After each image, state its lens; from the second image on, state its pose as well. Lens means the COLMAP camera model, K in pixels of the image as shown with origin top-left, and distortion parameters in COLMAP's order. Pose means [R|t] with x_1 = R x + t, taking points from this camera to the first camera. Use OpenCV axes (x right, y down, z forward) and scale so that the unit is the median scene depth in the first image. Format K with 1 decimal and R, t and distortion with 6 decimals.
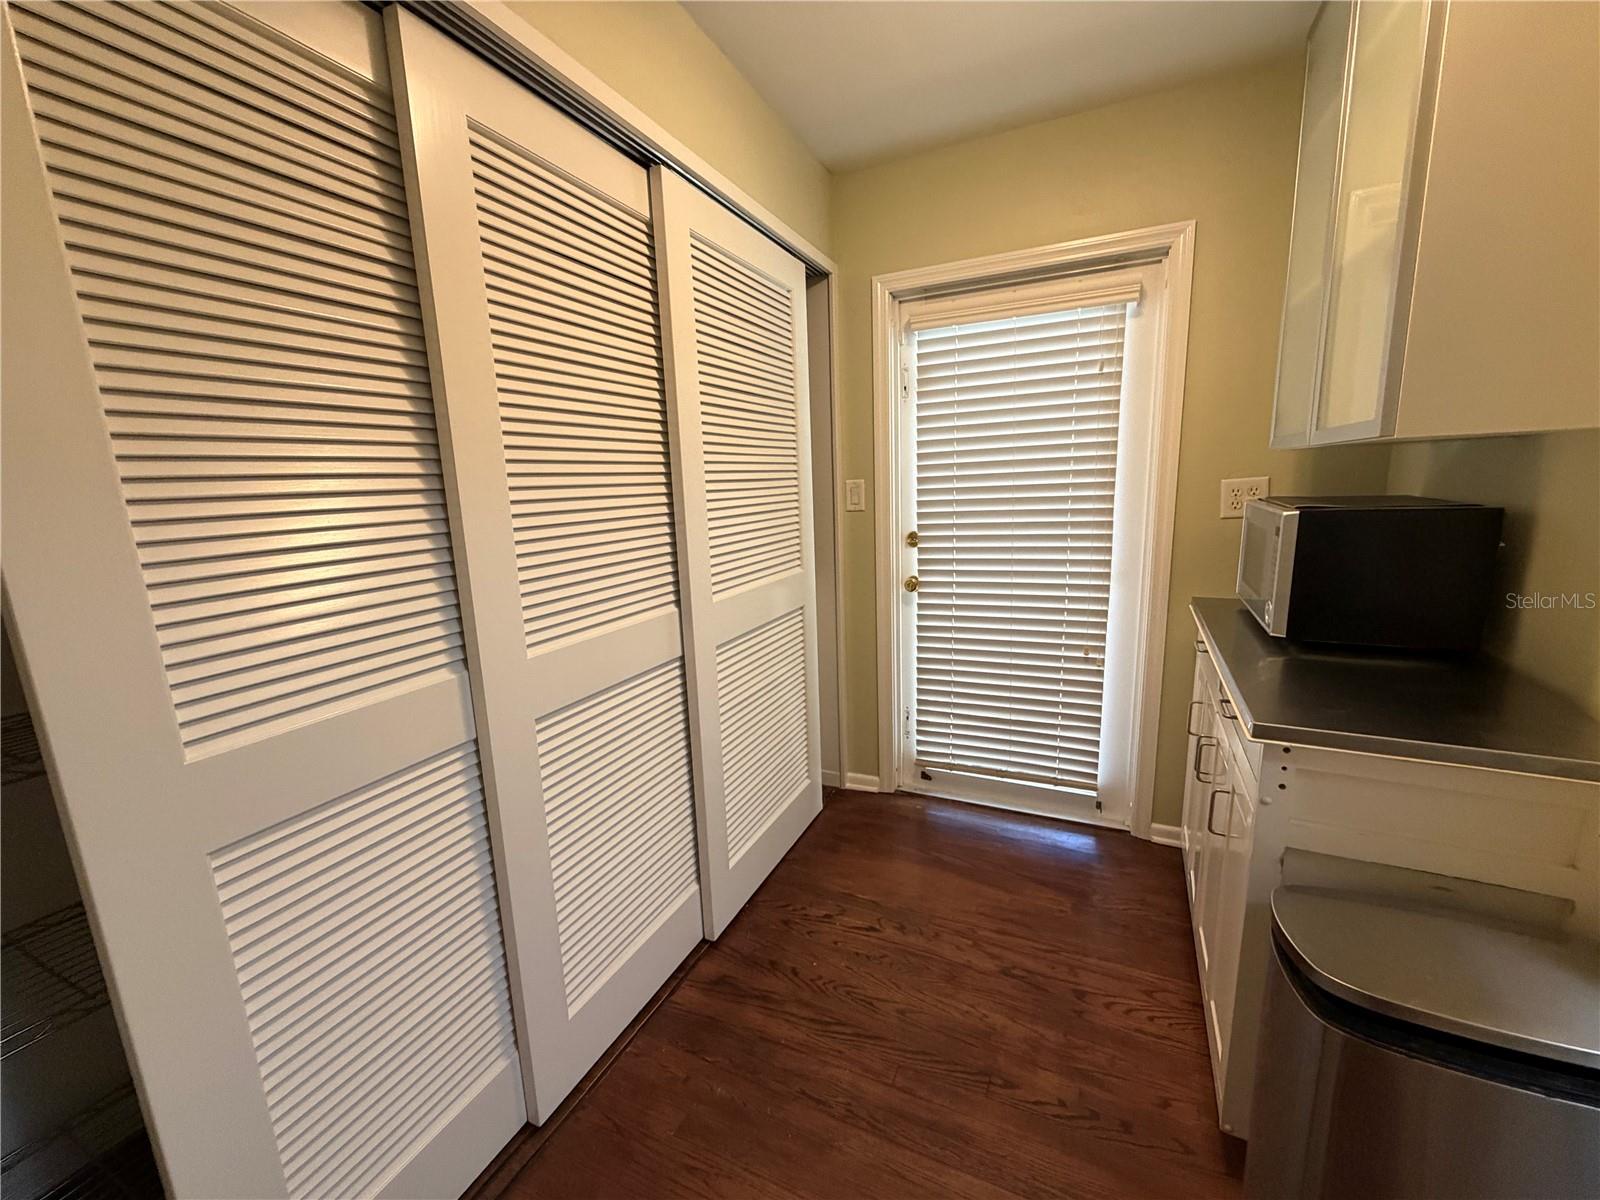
lens RADIAL K [[635.5, 0, 795.8], [0, 635.5, 598.9], [0, 0, 1]] dist [-0.000436, -0.000088]
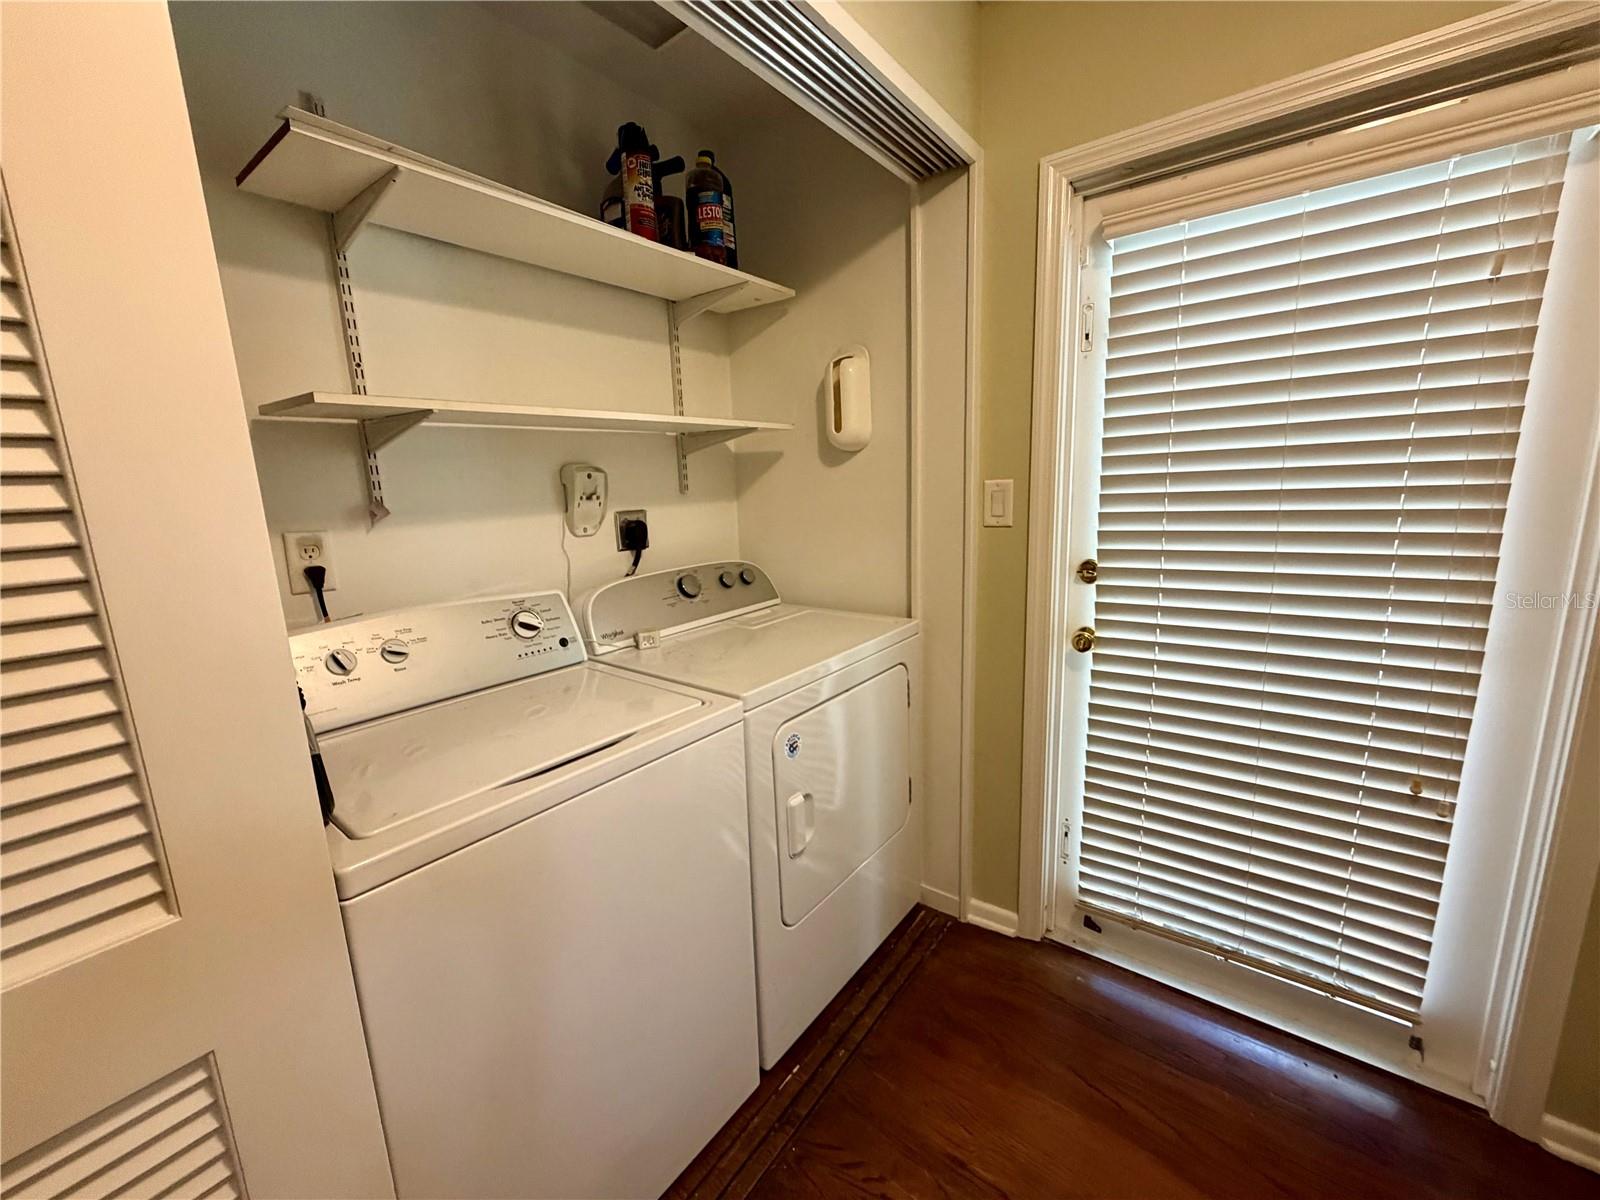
lens RADIAL K [[635.5, 0, 795.8], [0, 635.5, 598.9], [0, 0, 1]] dist [-0.000436, -0.000088]
pose [[0.978057, 0.039225, -0.204611, 0.027220], [-0.038584, 0.999230, 0.007123, -0.061491], [0.204733, 0.000928, 0.978817, 0.316700]]
